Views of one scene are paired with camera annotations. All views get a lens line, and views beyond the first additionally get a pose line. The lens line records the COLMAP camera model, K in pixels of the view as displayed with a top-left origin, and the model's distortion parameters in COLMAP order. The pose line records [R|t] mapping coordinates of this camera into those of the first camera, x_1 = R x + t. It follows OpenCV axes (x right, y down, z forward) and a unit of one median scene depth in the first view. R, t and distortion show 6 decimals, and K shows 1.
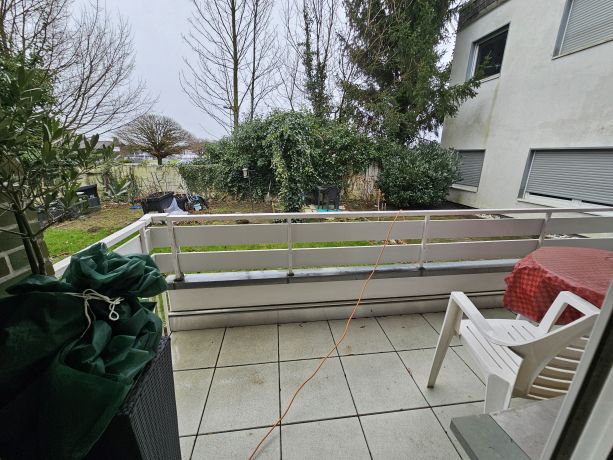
lens RADIAL K [[249.0, 0, 306.5], [0, 249.0, 230.0], [0, 0, 1]] dist [-0.002381, 0.000506]
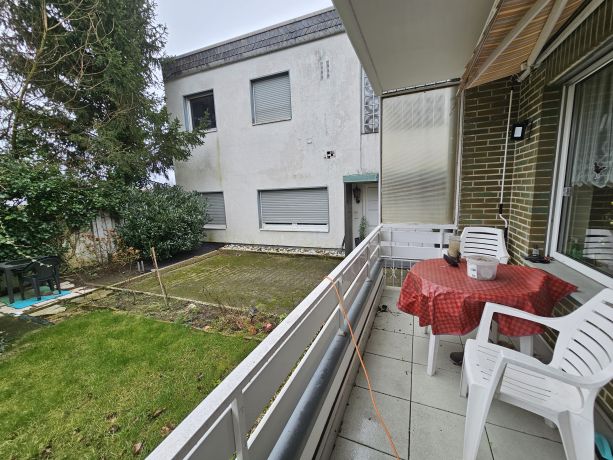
lens RADIAL K [[249.0, 0, 306.5], [0, 249.0, 230.0], [0, 0, 1]] dist [-0.002381, 0.000506]
pose [[0.507719, -0.162738, 0.846013, -0.063358], [0.291930, 0.956399, 0.008775, -0.055609], [-0.810554, 0.242521, 0.533090, 0.137162]]
